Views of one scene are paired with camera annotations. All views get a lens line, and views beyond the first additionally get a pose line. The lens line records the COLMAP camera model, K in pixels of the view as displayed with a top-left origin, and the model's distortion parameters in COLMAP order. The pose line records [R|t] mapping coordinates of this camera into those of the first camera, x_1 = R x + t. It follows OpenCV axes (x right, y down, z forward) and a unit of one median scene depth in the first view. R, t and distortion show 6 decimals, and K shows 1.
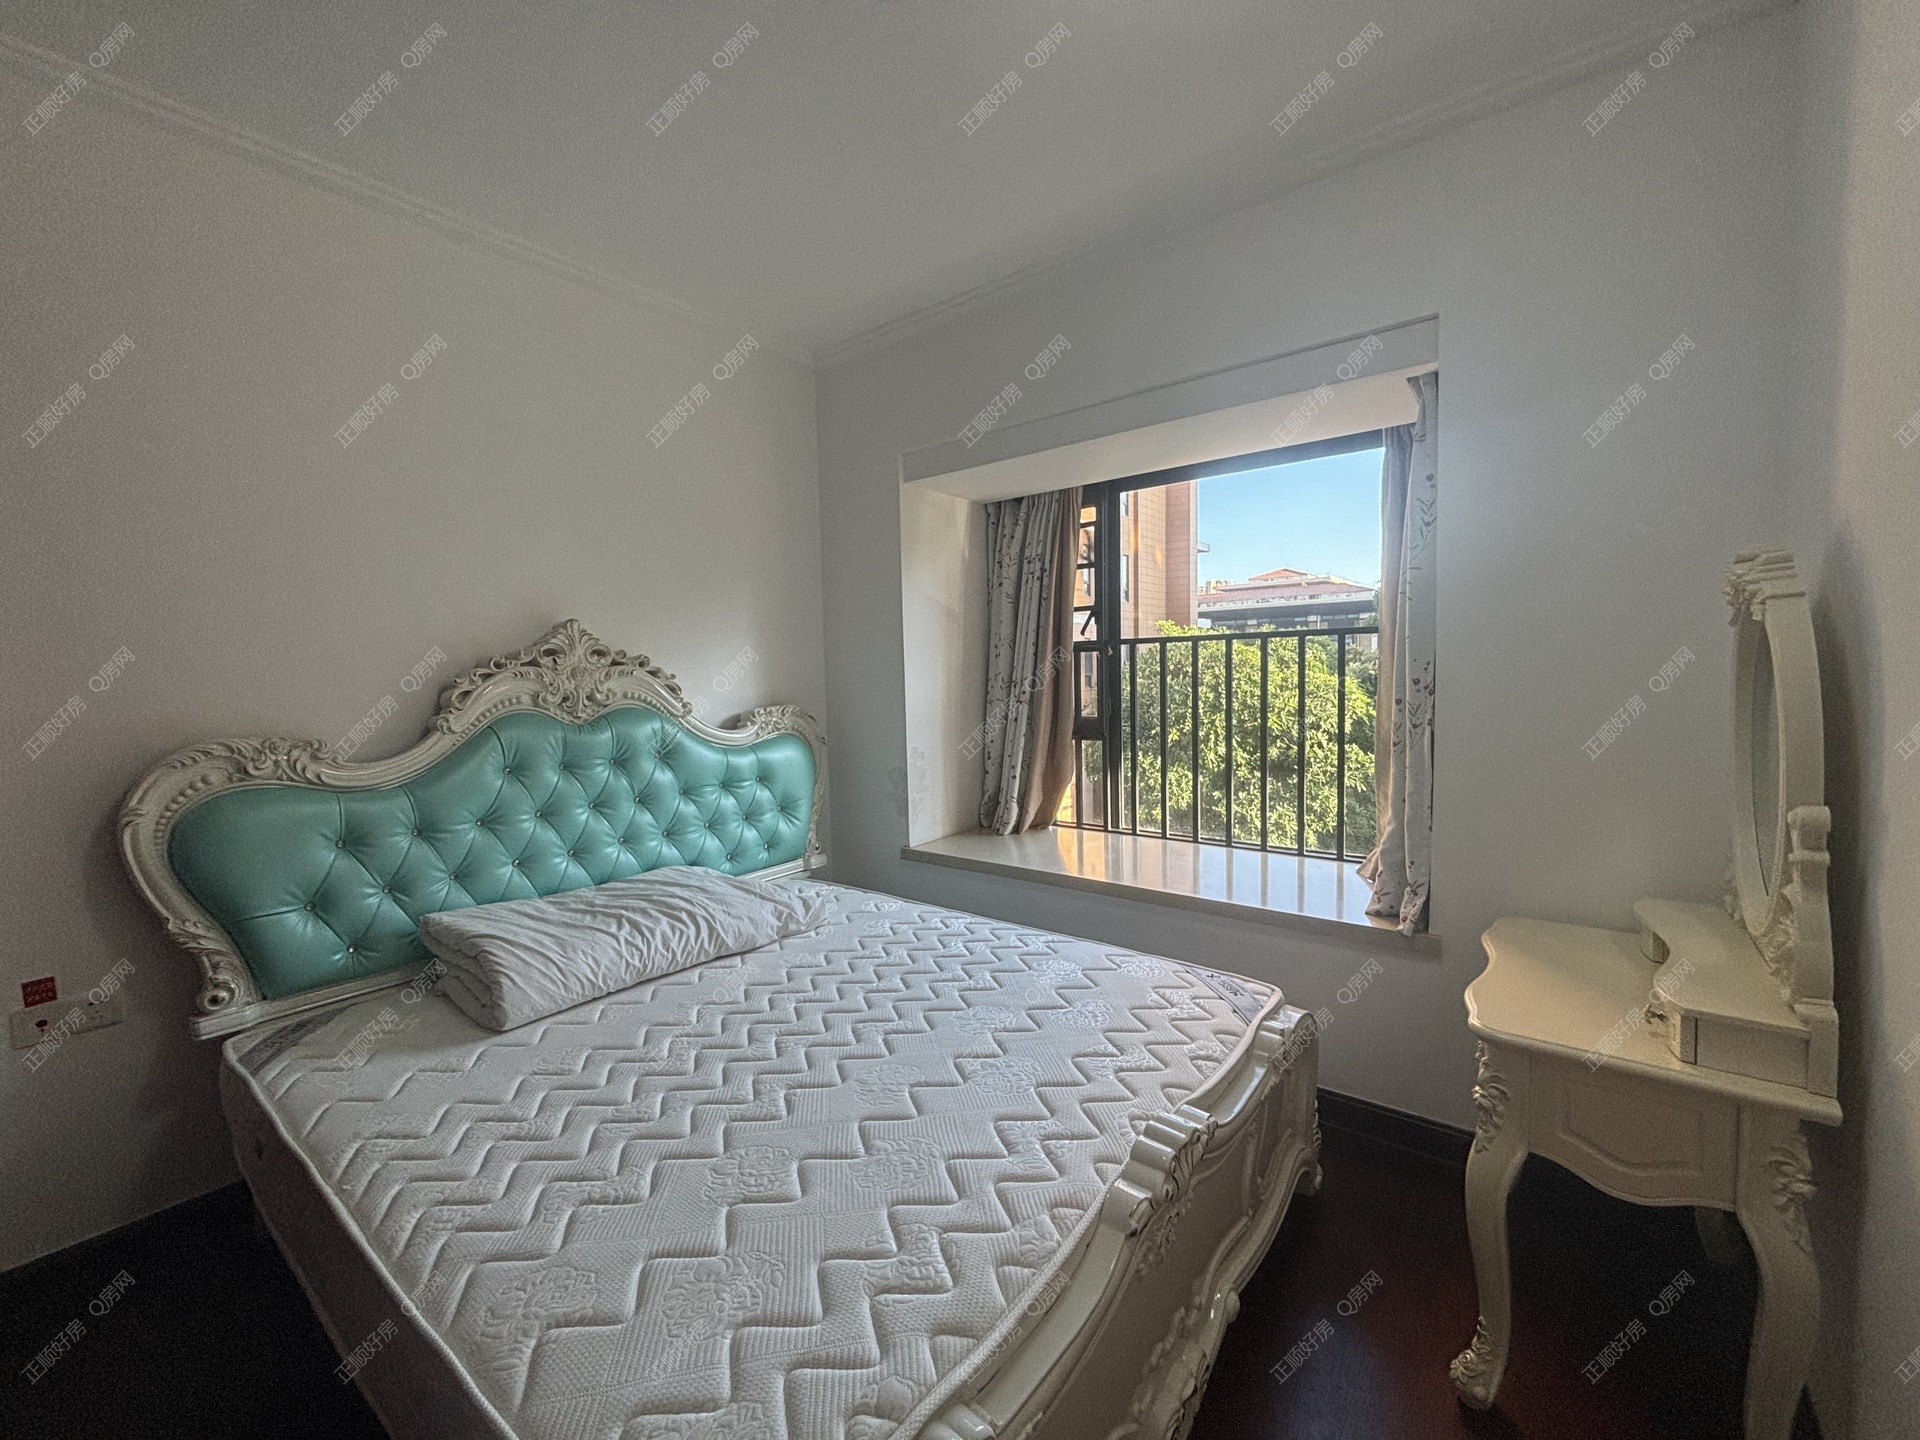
lens RADIAL K [[774.3, 0, 960.0], [0, 774.3, 720.0], [0, 0, 1]] dist [-0.002477, 0.000053]
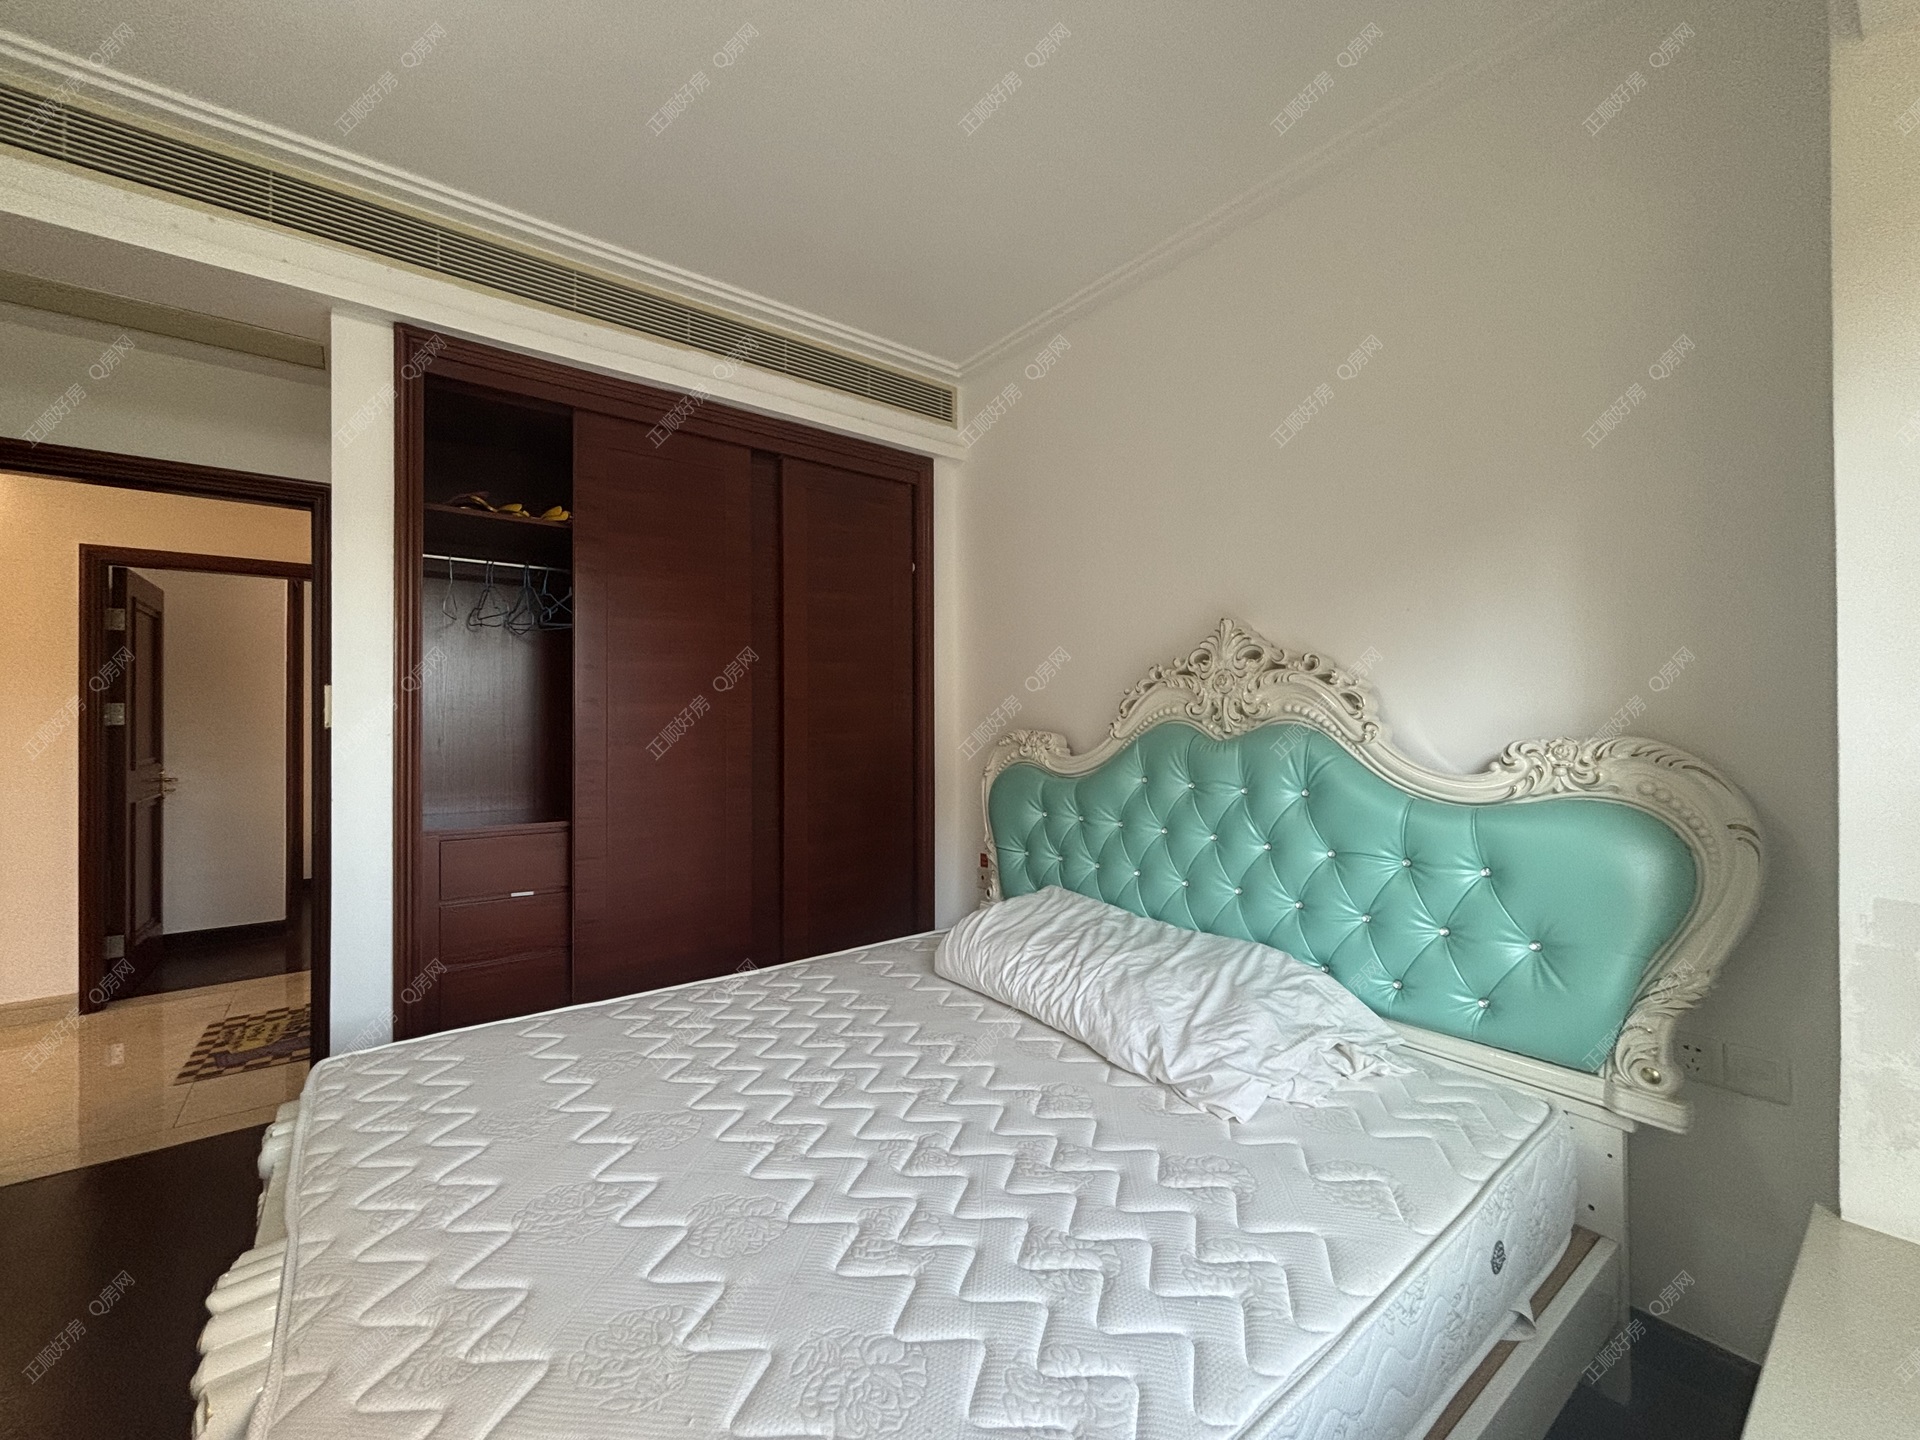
lens RADIAL K [[774.3, 0, 960.0], [0, 774.3, 720.0], [0, 0, 1]] dist [-0.002477, 0.000053]
pose [[-0.247496, 0.021401, -0.968652, 0.368227], [-0.053134, 0.997952, 0.035625, -0.029727], [0.967431, 0.060286, -0.245852, 0.857289]]
